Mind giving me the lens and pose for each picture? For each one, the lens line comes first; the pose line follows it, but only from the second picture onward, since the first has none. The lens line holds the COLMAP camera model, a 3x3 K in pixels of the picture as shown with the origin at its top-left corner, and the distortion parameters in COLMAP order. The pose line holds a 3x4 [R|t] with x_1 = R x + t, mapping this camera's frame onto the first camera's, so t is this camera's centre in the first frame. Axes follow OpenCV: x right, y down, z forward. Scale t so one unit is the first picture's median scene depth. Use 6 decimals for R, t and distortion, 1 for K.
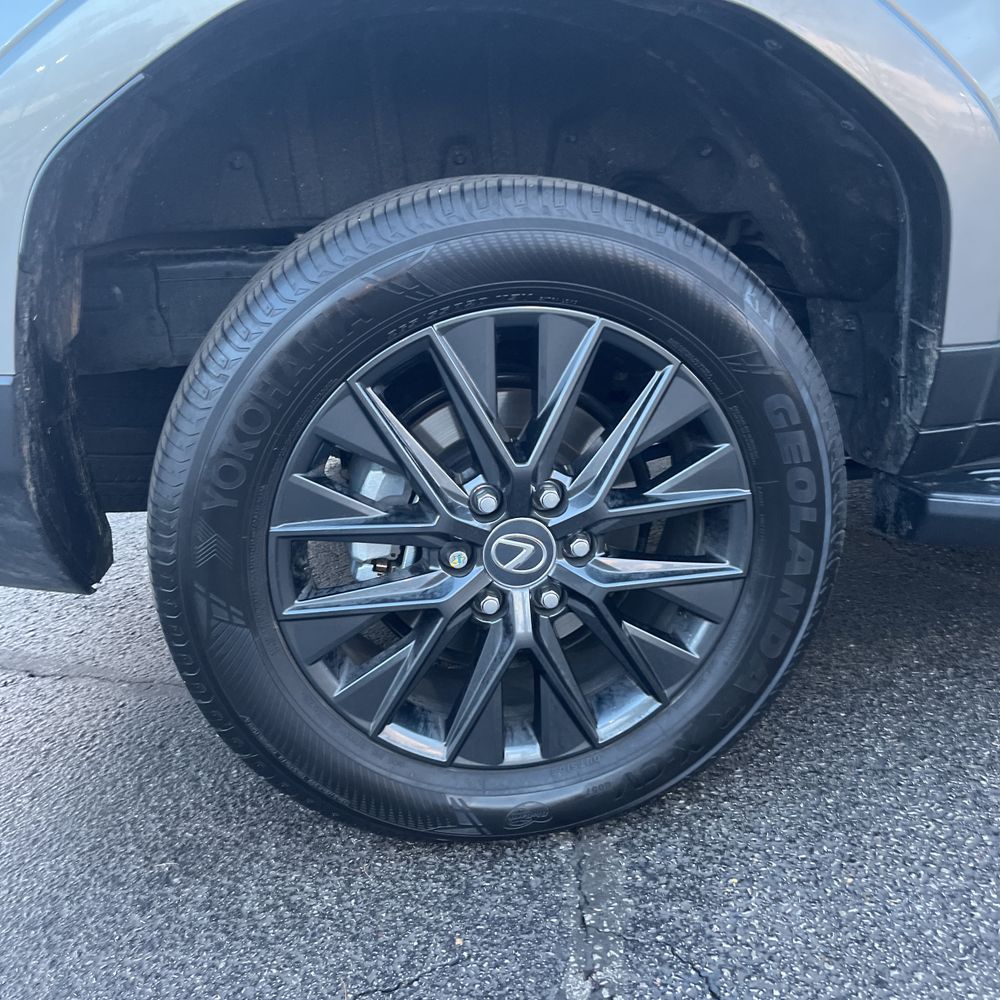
lens RADIAL K [[1008.7, 0, 500.0], [0, 1008.7, 500.0], [0, 0, 1]] dist [0.064101, -0.080547]
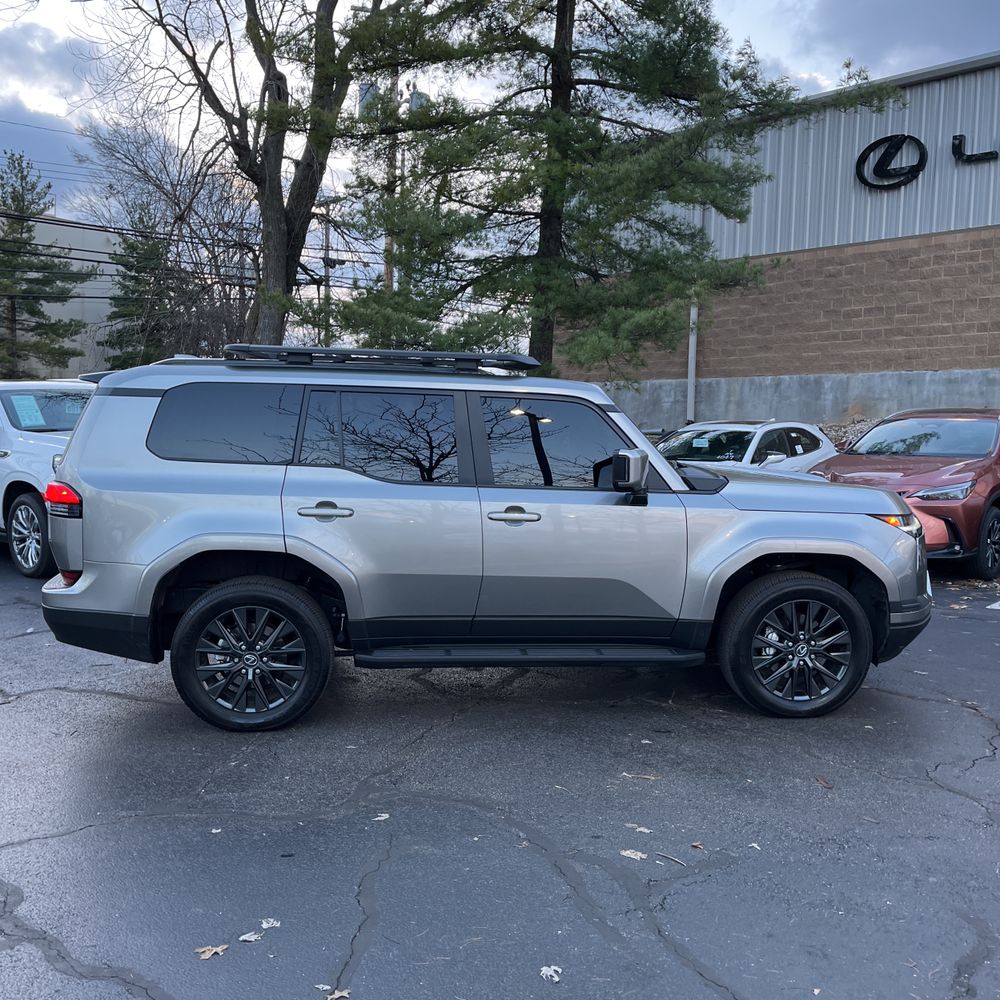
lens RADIAL K [[1023.0, 0, 505.3], [0, 1023.0, 499.9], [0, 0, 1]] dist [0.094601, -0.131244]
pose [[0.993934, 0.056140, -0.094571, 1.533928], [-0.075489, 0.973597, -0.215430, 0.261101], [0.079980, 0.221262, 0.971929, -3.515672]]
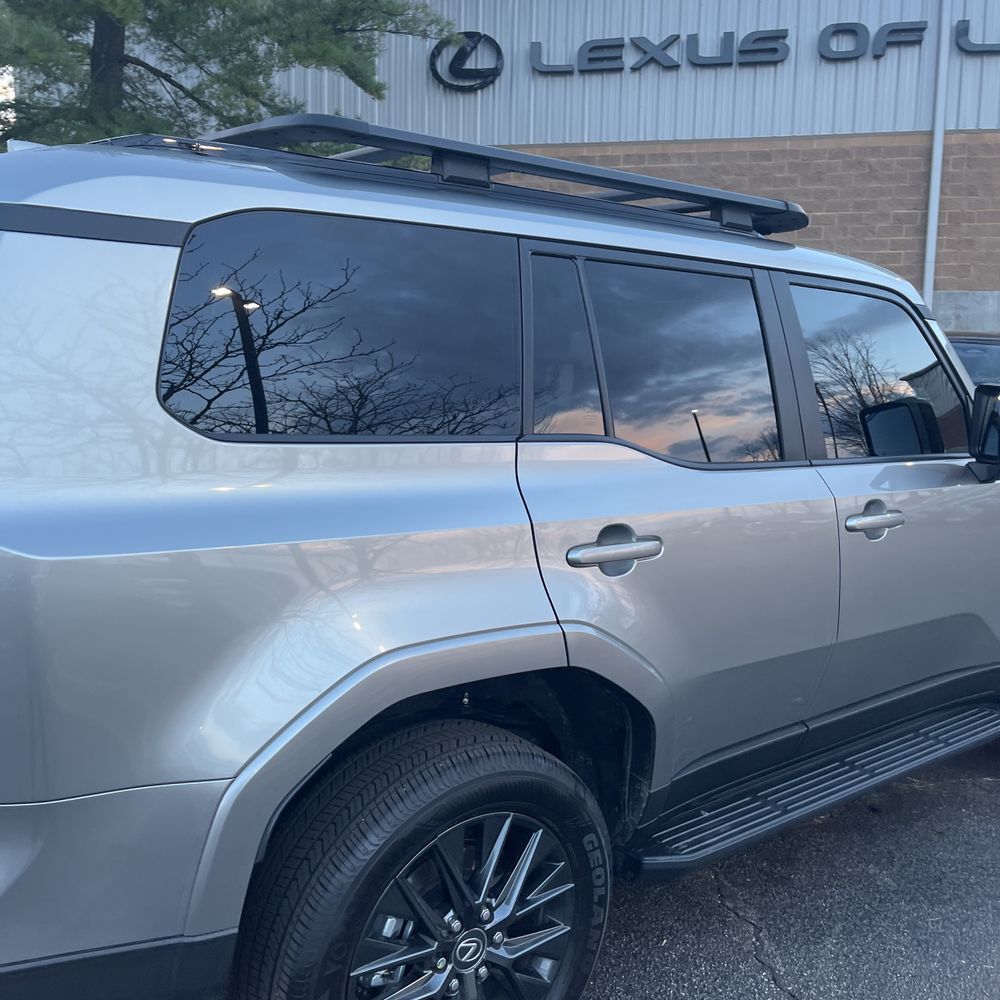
lens RADIAL K [[1008.7, 0, 500.0], [0, 1008.7, 500.0], [0, 0, 1]] dist [0.064101, -0.080547]
pose [[0.884285, -0.014570, 0.466721, -0.738096], [0.087825, 0.986864, -0.135593, -0.466719], [-0.458615, 0.160893, 0.873949, -0.680092]]
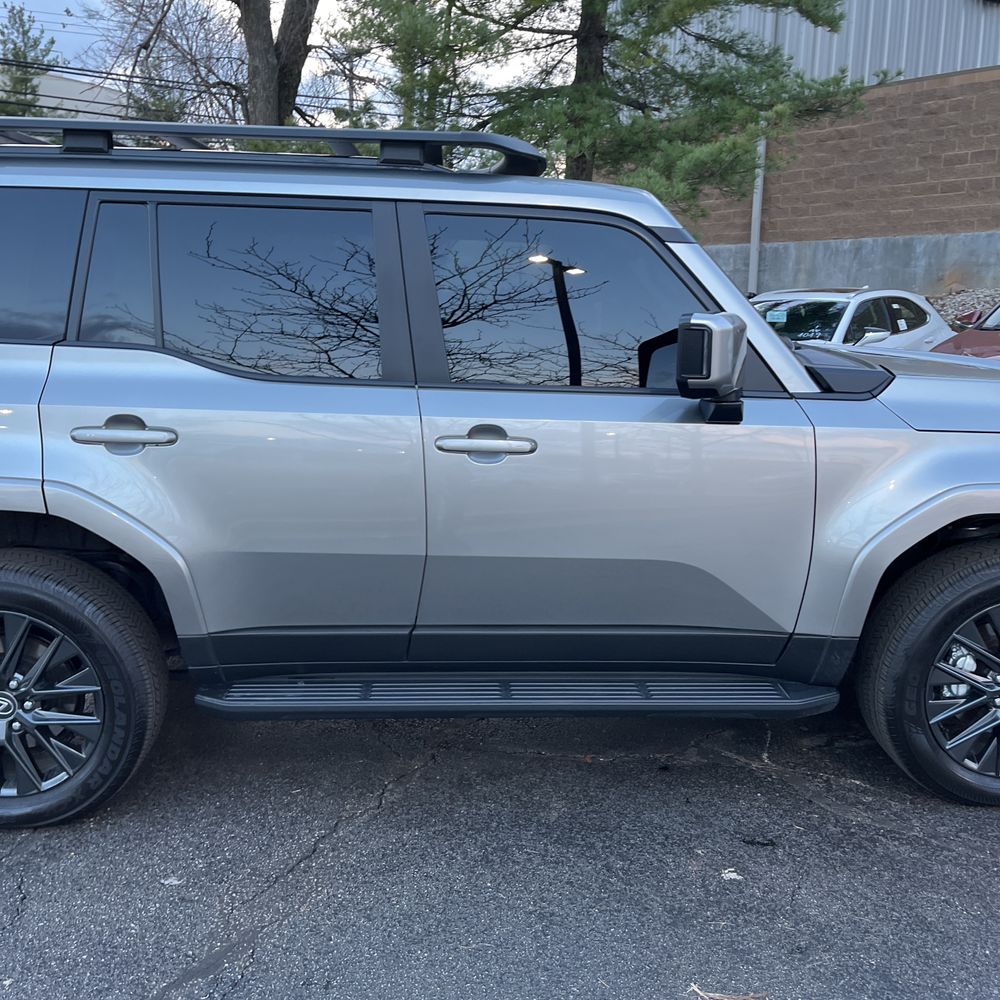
lens RADIAL K [[1008.7, 0, 500.0], [0, 1008.7, 500.0], [0, 0, 1]] dist [0.064101, -0.080547]
pose [[0.988317, 0.073252, -0.133654, 1.503478], [-0.086577, 0.991535, -0.096766, -0.306006], [0.125435, 0.107207, 0.986292, -1.343452]]
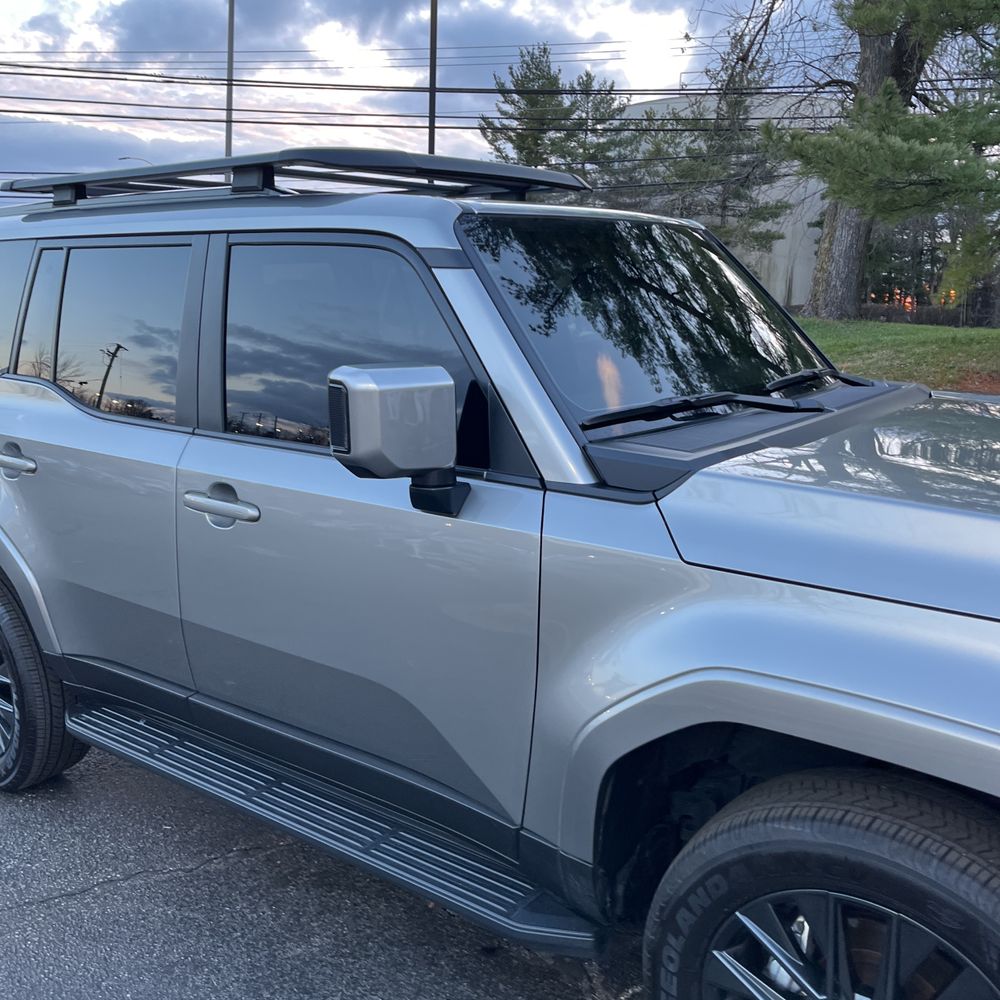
lens RADIAL K [[1008.7, 0, 500.0], [0, 1008.7, 500.0], [0, 0, 1]] dist [0.064101, -0.080547]
pose [[0.670036, 0.175941, -0.721177, 3.049554], [-0.239066, 0.970891, 0.014749, -0.847552], [0.702779, 0.162527, 0.692594, -0.054830]]
